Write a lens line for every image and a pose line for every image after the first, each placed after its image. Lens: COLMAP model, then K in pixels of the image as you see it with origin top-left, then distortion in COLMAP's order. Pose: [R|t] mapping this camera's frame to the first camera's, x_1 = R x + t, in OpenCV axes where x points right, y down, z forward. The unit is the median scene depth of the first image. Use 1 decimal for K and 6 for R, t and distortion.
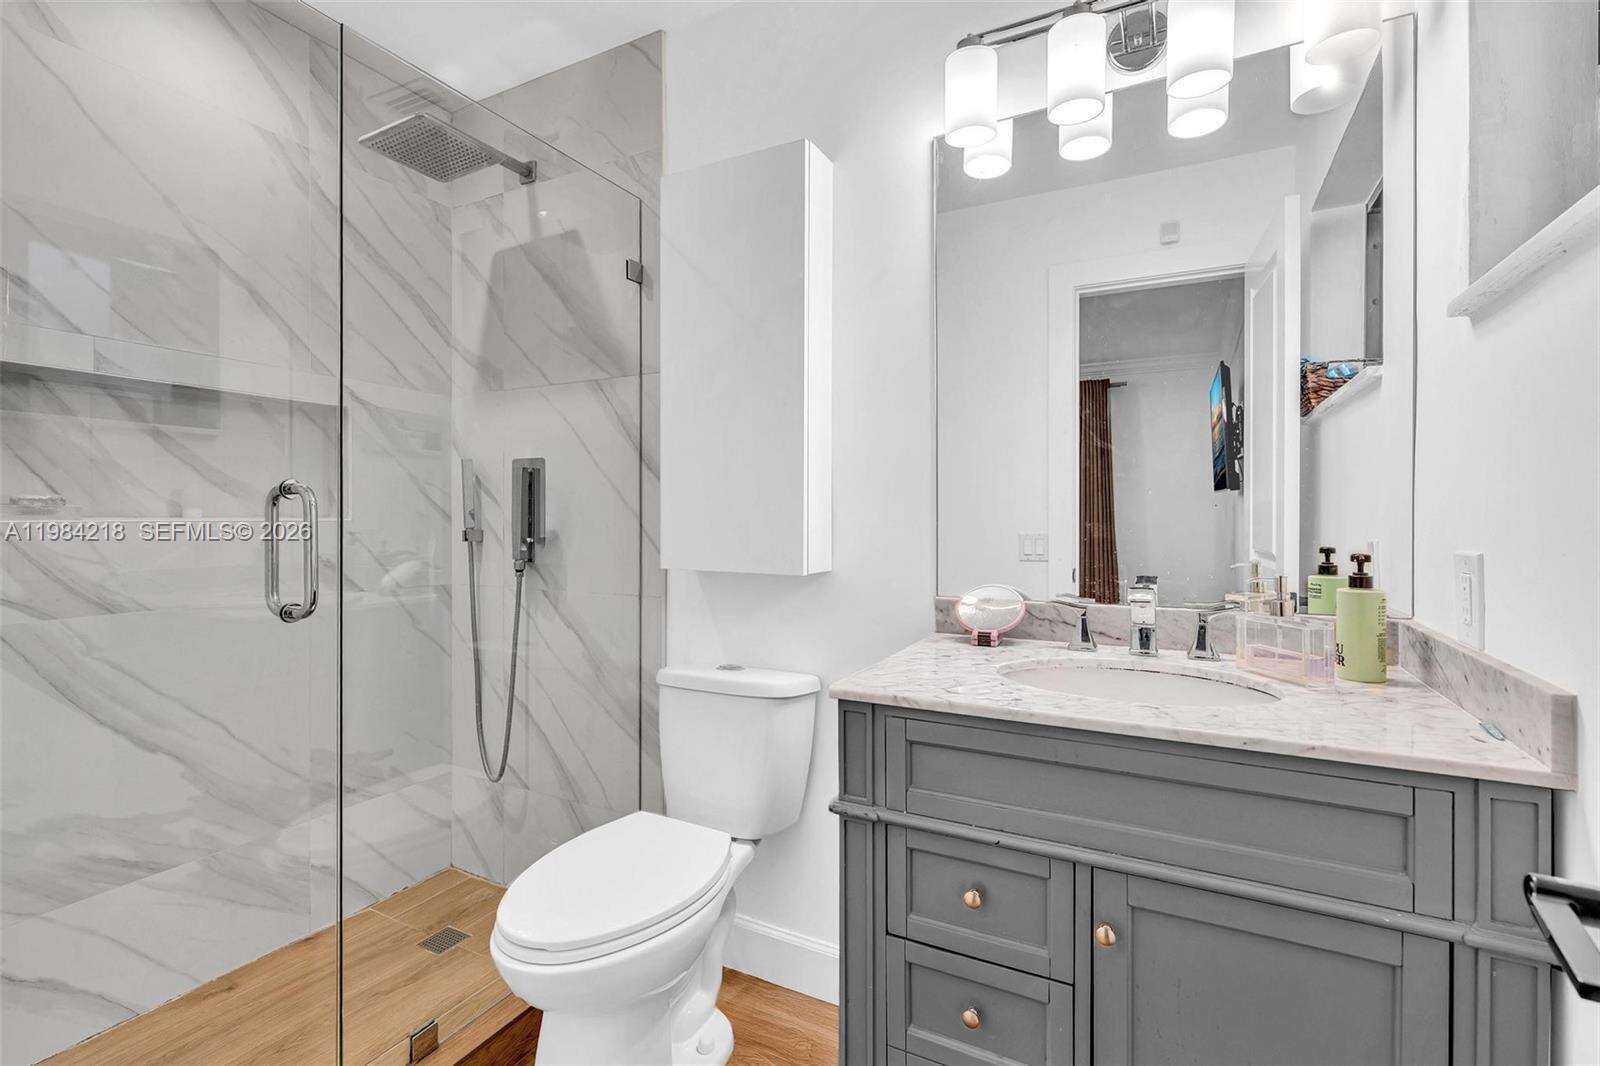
lens RADIAL K [[741.6, 0, 776.9], [0, 741.6, 518.7], [0, 0, 1]] dist [-0.000105, 0.000742]
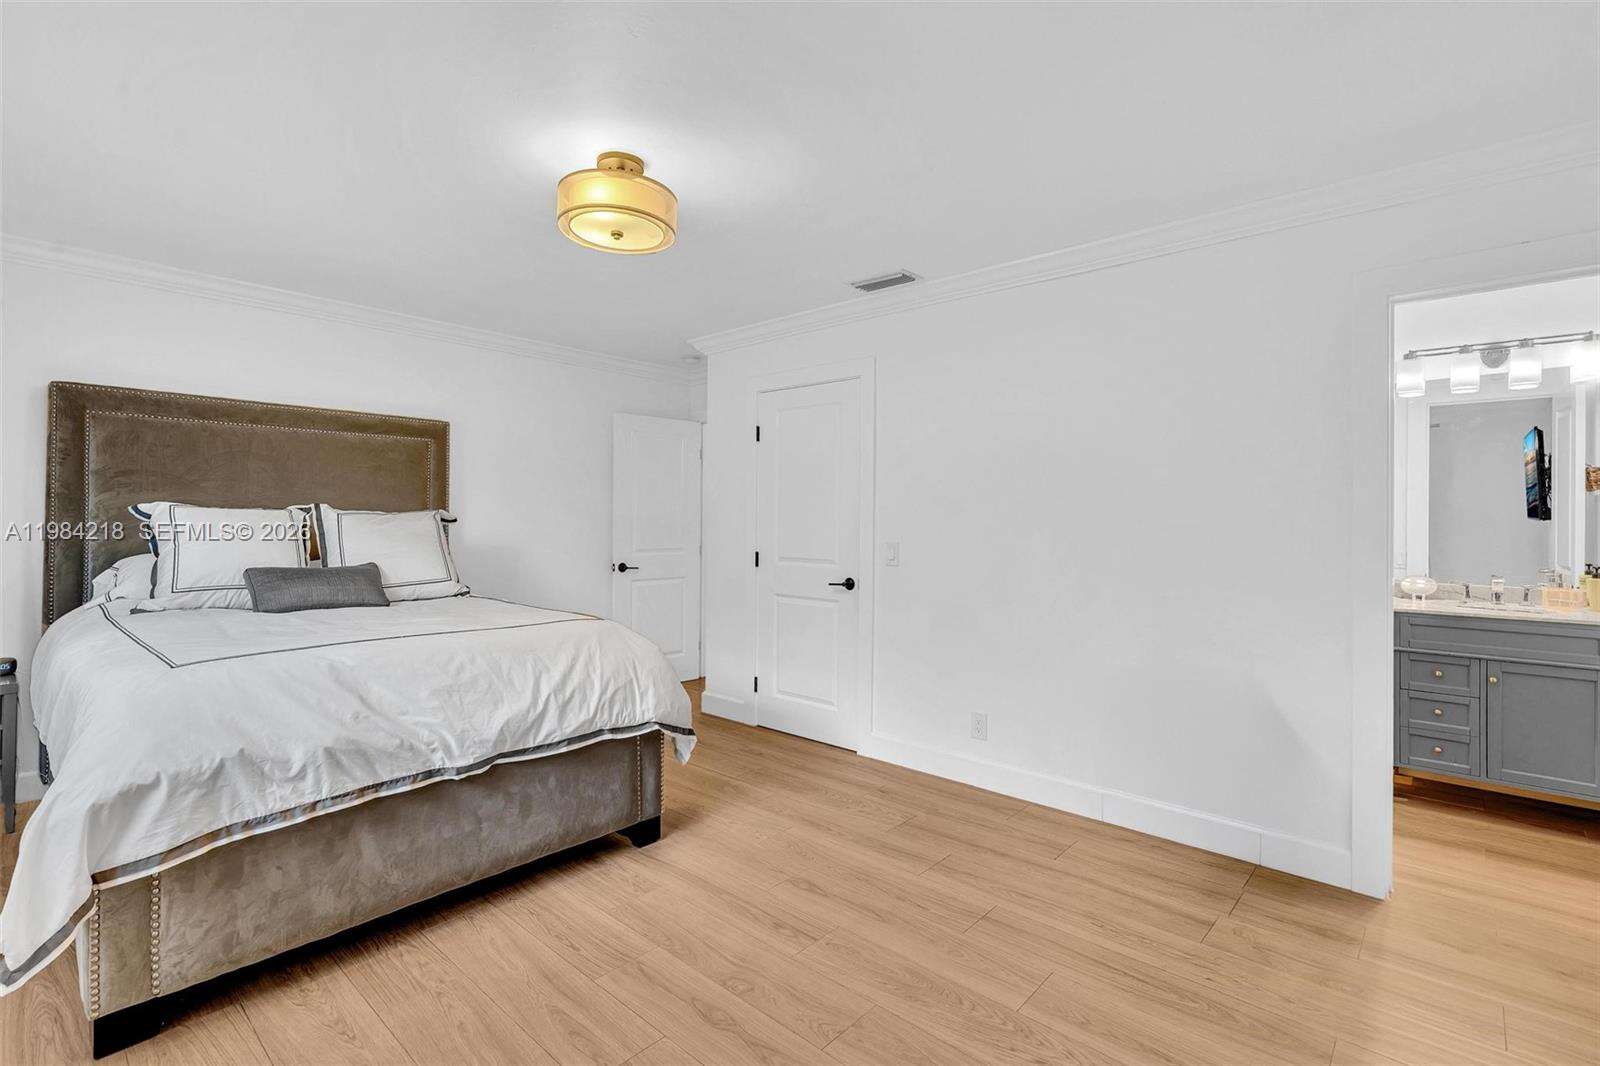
lens RADIAL K [[741.6, 0, 776.9], [0, 741.6, 518.7], [0, 0, 1]] dist [-0.000105, 0.000742]
pose [[0.967879, 0.008083, -0.251287, -1.175915], [-0.008127, 0.999967, 0.000864, -0.087348], [0.251286, 0.001206, 0.967912, -1.945935]]
